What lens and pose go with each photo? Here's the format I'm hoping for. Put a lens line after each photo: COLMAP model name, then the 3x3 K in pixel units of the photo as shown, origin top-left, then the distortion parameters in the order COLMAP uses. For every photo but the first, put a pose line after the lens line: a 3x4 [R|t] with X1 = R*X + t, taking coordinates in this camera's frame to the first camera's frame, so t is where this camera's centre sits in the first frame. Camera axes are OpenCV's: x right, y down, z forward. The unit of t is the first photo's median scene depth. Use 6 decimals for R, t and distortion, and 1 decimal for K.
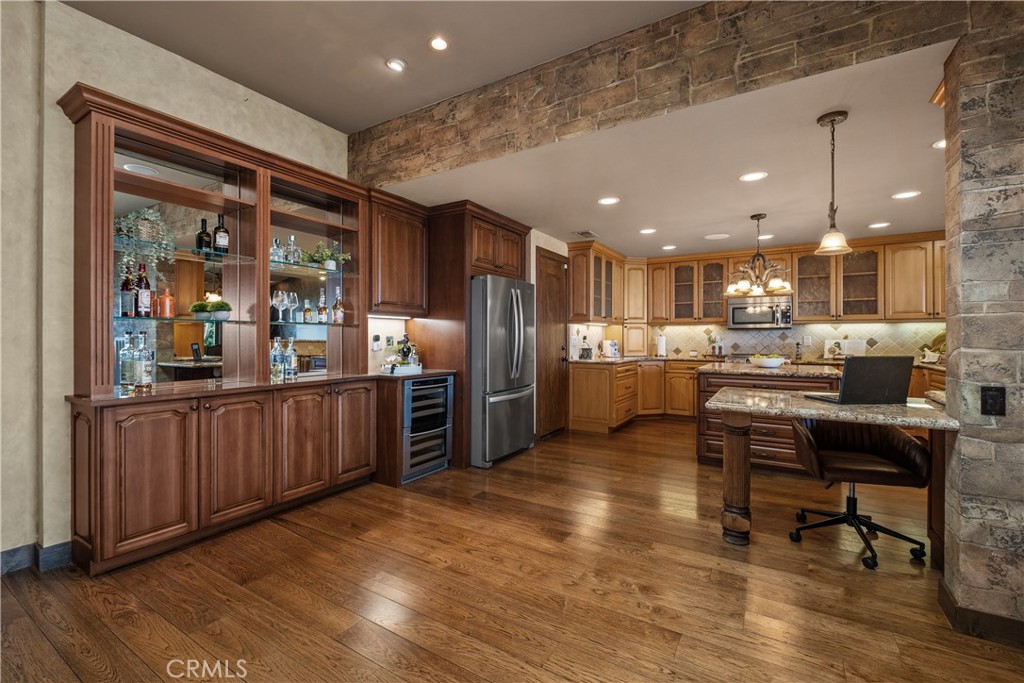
lens RADIAL K [[436.2, 0, 511.2], [0, 436.2, 337.3], [0, 0, 1]] dist [0.007291, -0.006621]
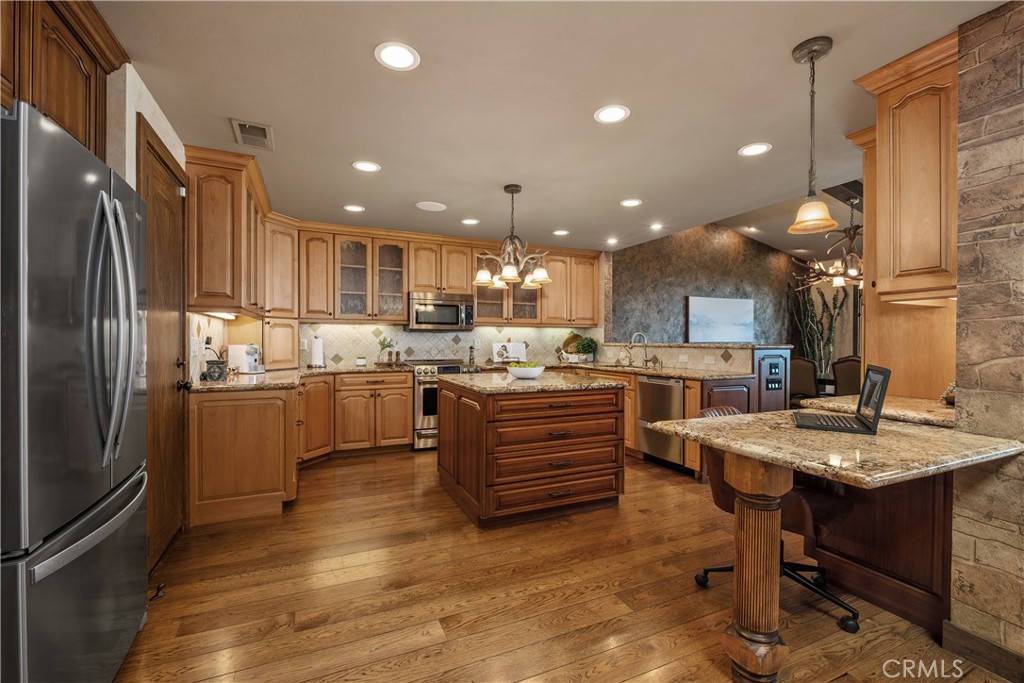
lens RADIAL K [[441.7, 0, 511.5], [0, 441.7, 342.8], [0, 0, 1]] dist [0.000503, -0.001096]
pose [[0.558743, -0.003098, 0.829335, -0.153760], [-0.003150, 0.999978, 0.005857, -0.001127], [-0.829335, -0.005885, 0.558721, 0.854748]]
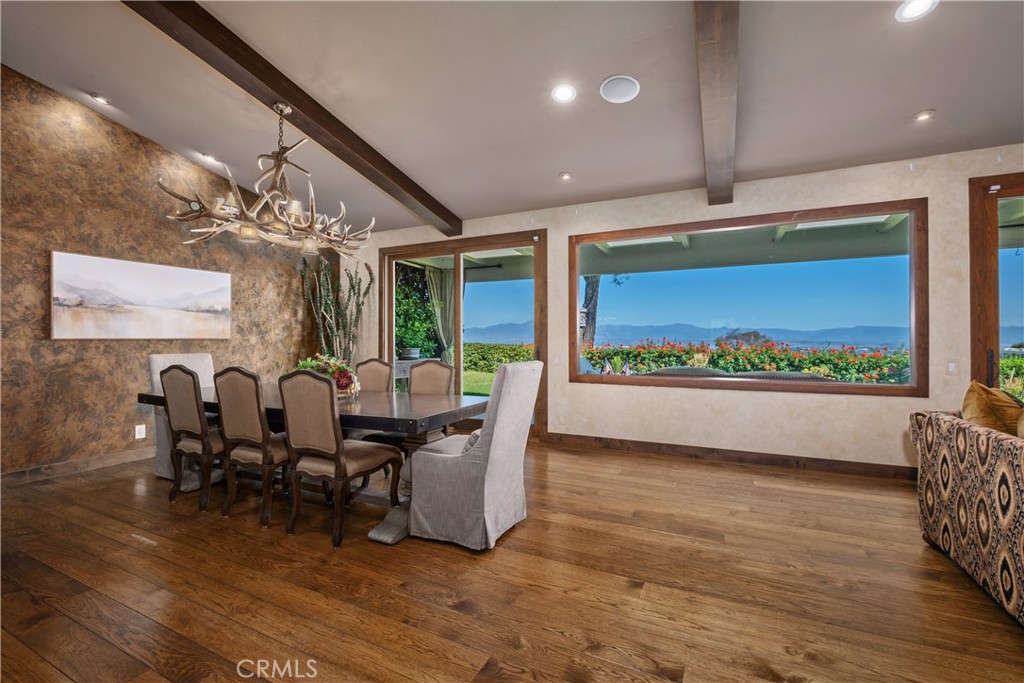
lens RADIAL K [[439.4, 0, 511.7], [0, 439.4, 336.3], [0, 0, 1]] dist [0.000874, -0.003371]
pose [[-0.100724, 0.007563, 0.994886, 1.075029], [-0.001237, 0.999969, -0.007727, 0.007936], [-0.994914, -0.002009, -0.100712, 0.189130]]
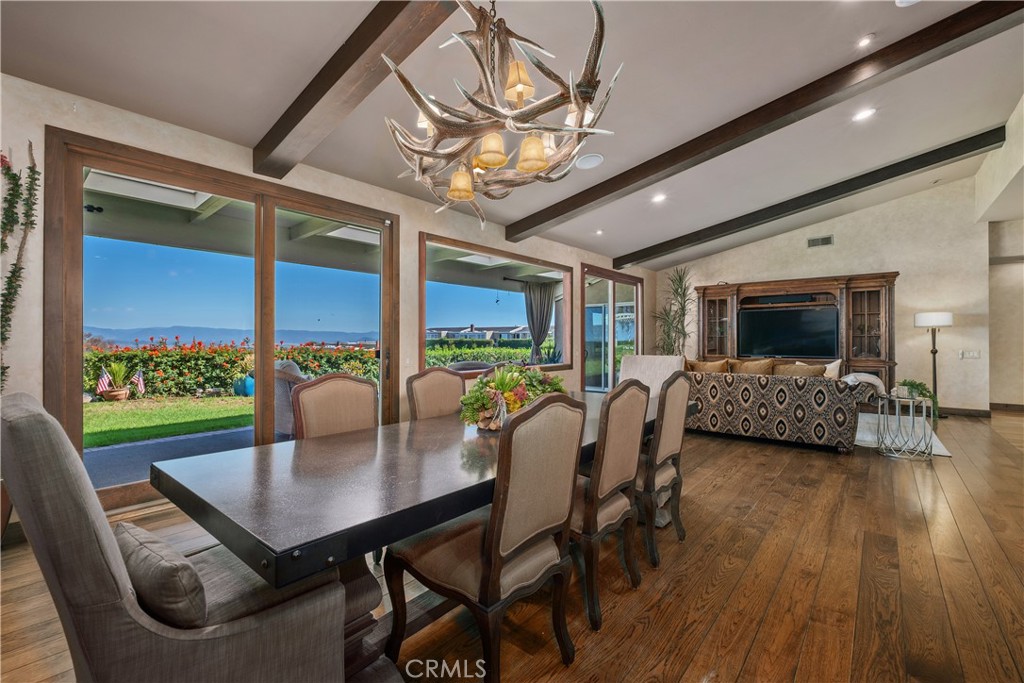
lens RADIAL K [[439.4, 0, 511.7], [0, 439.4, 336.3], [0, 0, 1]] dist [0.000874, -0.003371]
pose [[-0.989164, -0.000820, 0.146814, 2.197550], [-0.002209, 0.999954, -0.009293, 0.010401], [-0.146799, -0.009516, -0.989121, 1.393509]]
